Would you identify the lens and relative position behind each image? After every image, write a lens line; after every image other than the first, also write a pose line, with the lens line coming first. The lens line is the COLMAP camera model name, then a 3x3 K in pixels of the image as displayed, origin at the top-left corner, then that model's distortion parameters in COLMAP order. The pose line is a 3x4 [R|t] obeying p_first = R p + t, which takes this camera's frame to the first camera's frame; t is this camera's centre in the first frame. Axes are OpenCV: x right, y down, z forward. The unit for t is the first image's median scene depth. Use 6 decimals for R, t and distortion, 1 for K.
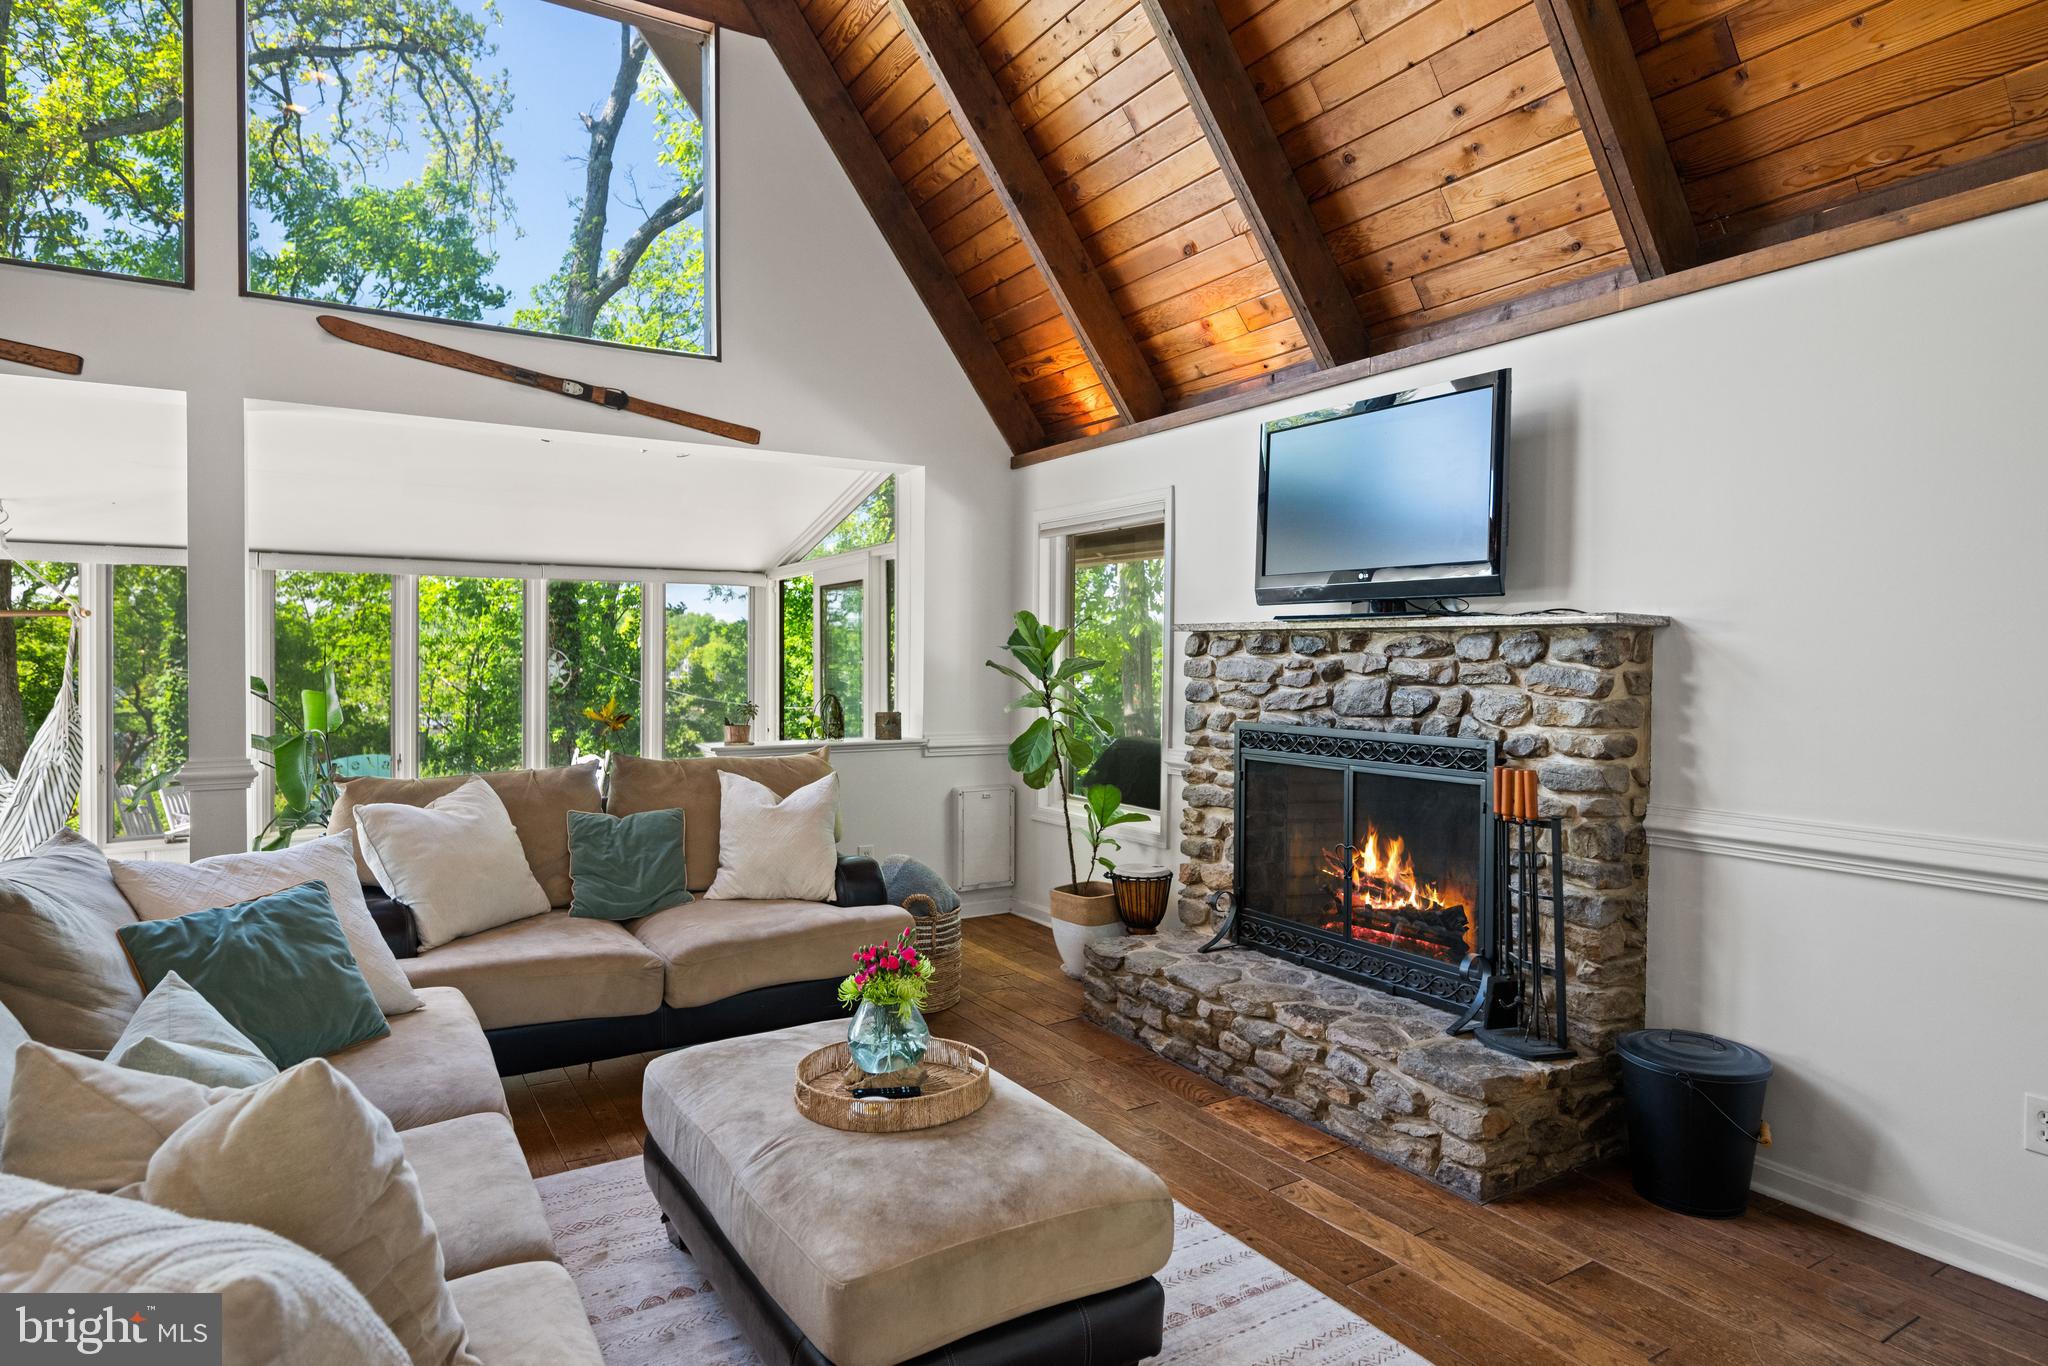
lens RADIAL K [[1145.0, 0, 1024.0], [0, 1145.0, 683.0], [0, 0, 1]] dist [-0.001566, 0.000496]
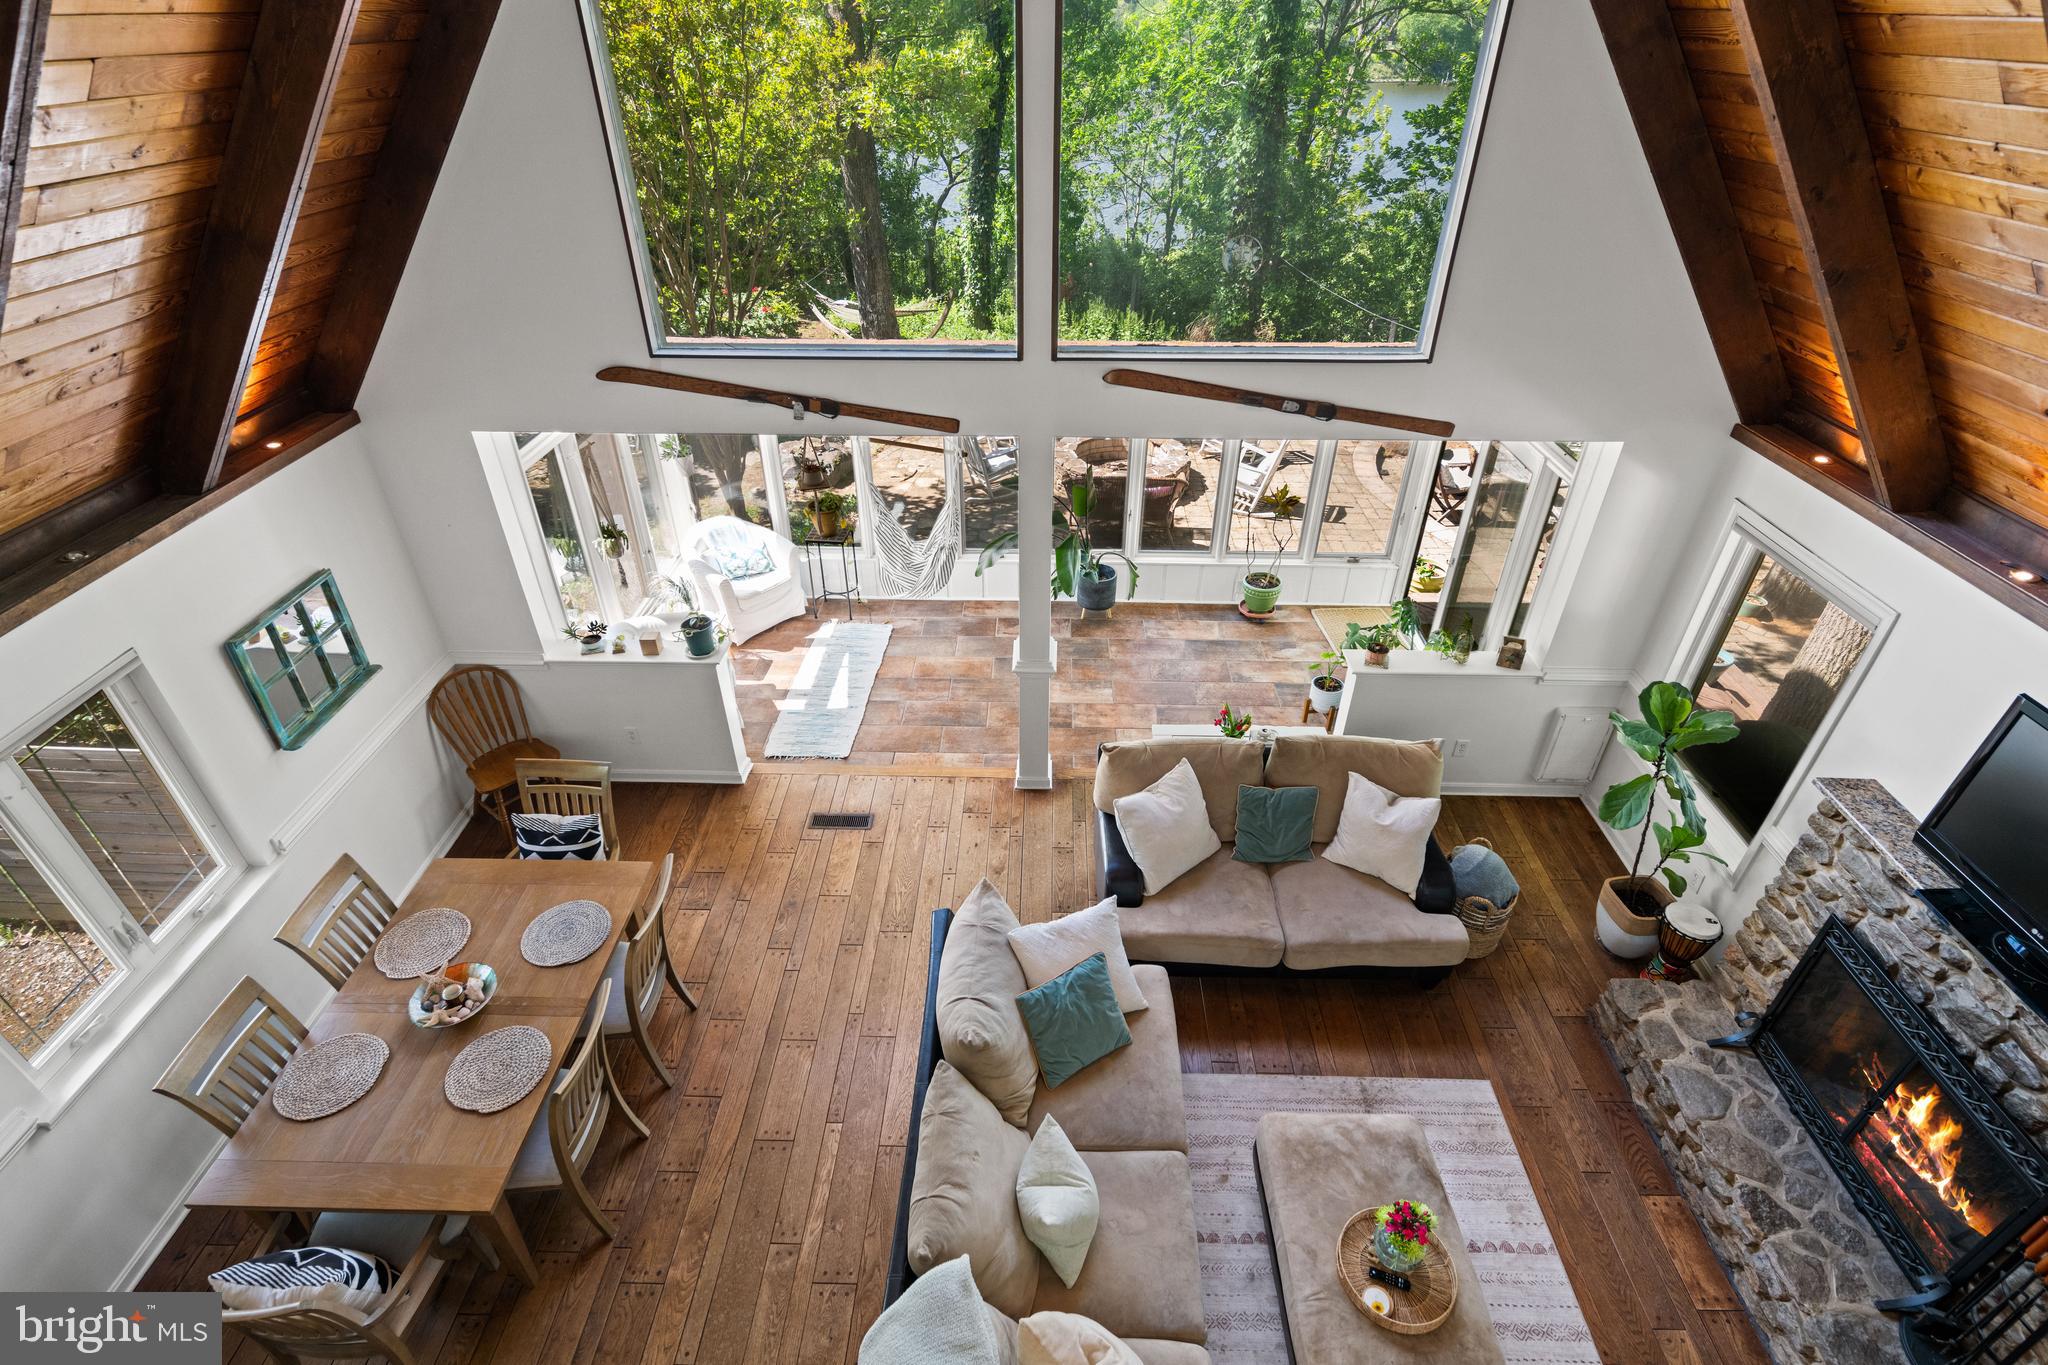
lens RADIAL K [[982.3, 0, 1024.0], [0, 982.3, 682.5], [0, 0, 1]] dist [0.000806, 0.000007]
pose [[0.838074, 0.304395, -0.452742, -0.118962], [-0.007117, 0.835902, 0.548832, -0.773687], [0.545509, -0.456740, 0.702715, 0.043506]]
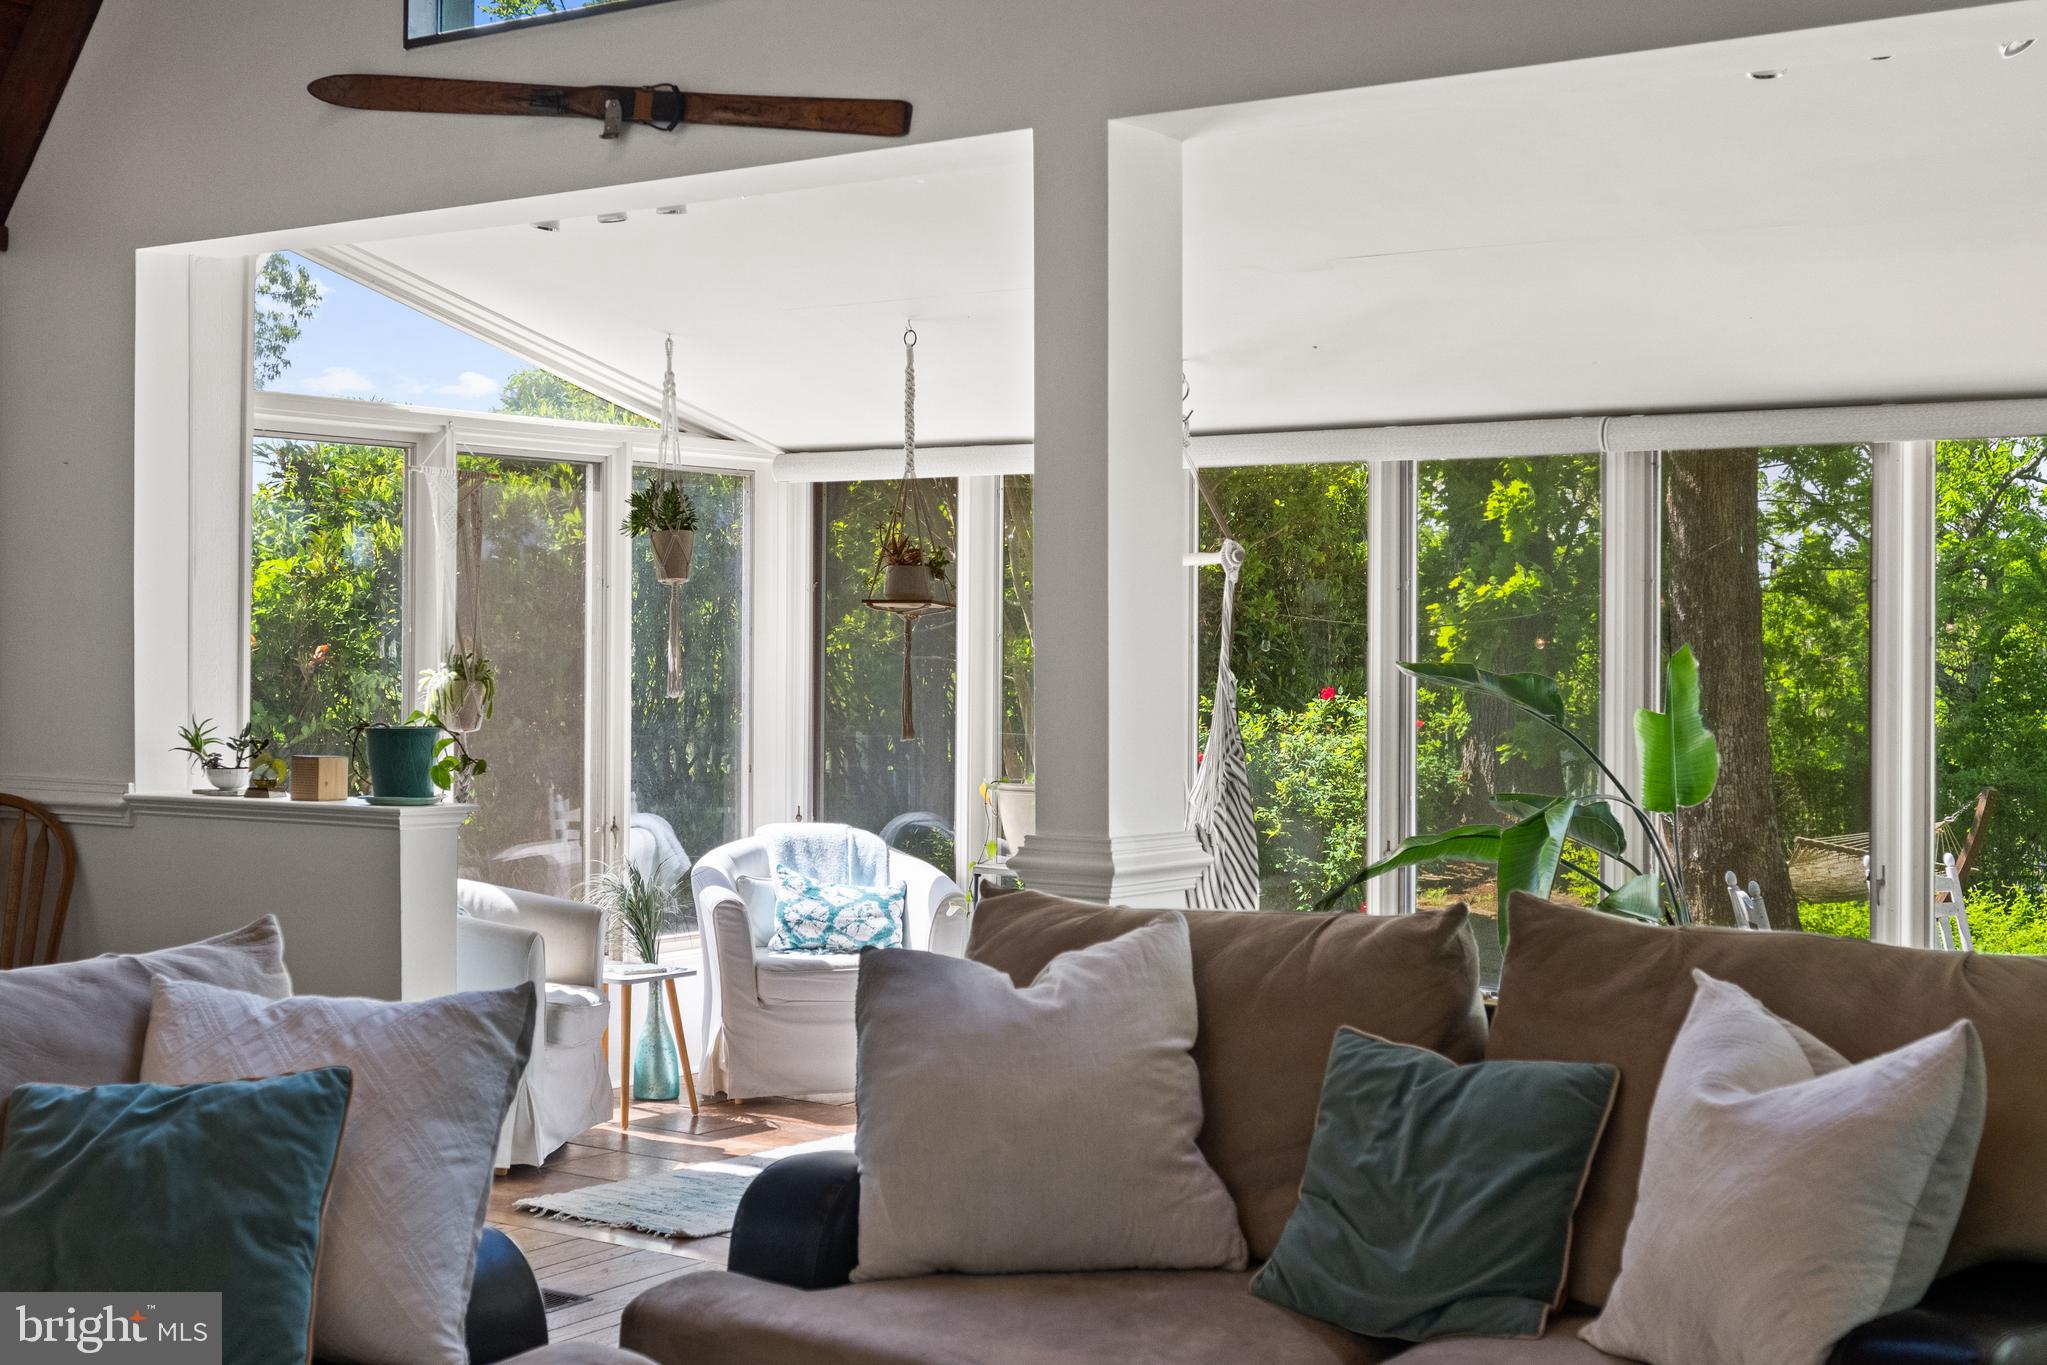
lens RADIAL K [[2683.7, 0, 1025.7], [0, 2683.7, 612.4], [0, 0, 1]] dist [-0.009719, 0.006615]
pose [[0.386022, -0.008929, -0.922446, 0.466901], [-0.020103, 0.999634, -0.018089, -0.012039], [0.922271, 0.025527, 0.385701, 0.622409]]
